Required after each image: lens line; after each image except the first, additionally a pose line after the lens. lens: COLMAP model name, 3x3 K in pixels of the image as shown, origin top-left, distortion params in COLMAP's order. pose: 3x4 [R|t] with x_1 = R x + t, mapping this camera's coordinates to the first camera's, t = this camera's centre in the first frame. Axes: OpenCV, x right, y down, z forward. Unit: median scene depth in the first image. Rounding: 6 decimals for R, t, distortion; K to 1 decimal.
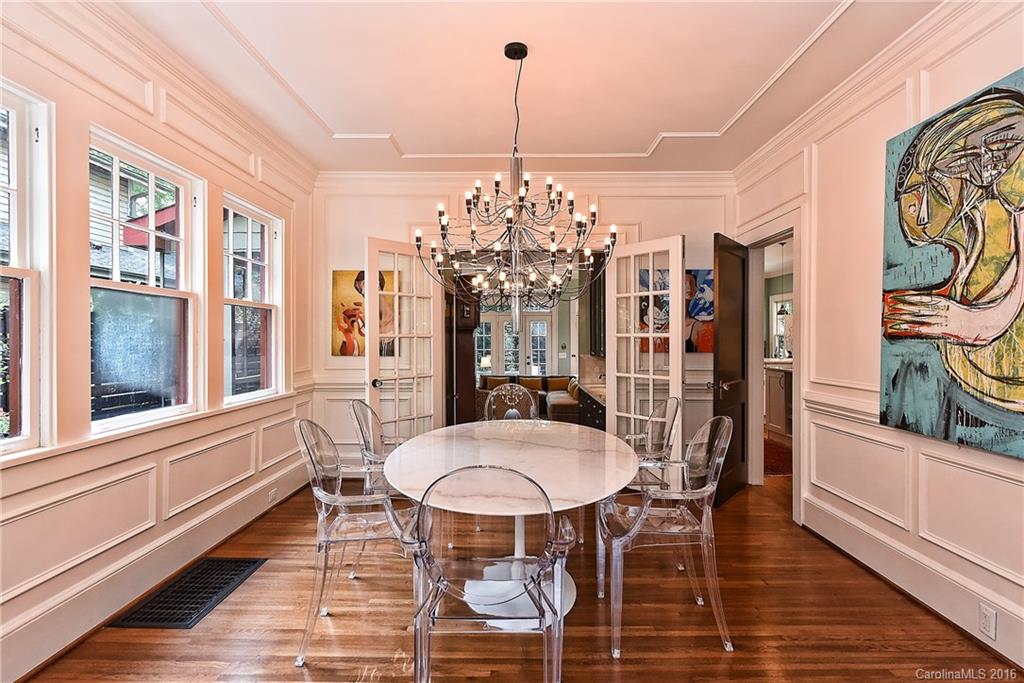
lens RADIAL K [[520.4, 0, 513.2], [0, 520.4, 338.5], [0, 0, 1]] dist [-0.000918, 0.000047]
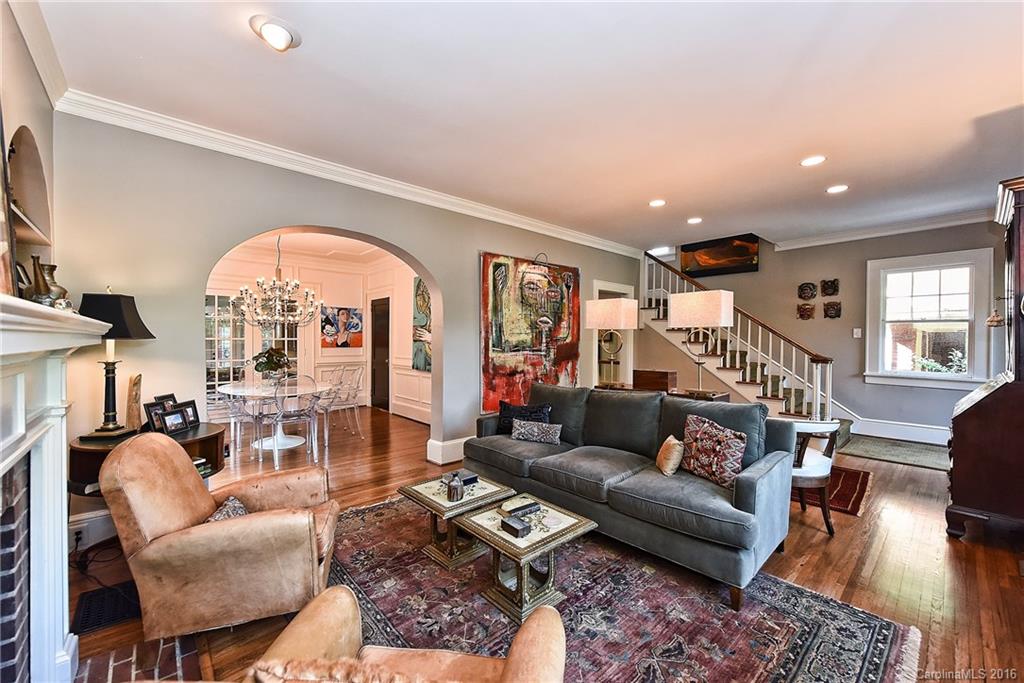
lens RADIAL K [[402.8, 0, 515.9], [0, 402.8, 344.0], [0, 0, 1]] dist [0.000547, 0.000008]
pose [[0.738216, 0.000509, 0.674564, -0.467992], [-0.003986, 0.999986, 0.003608, 0.005370], [-0.674553, -0.005352, 0.738207, -1.220389]]
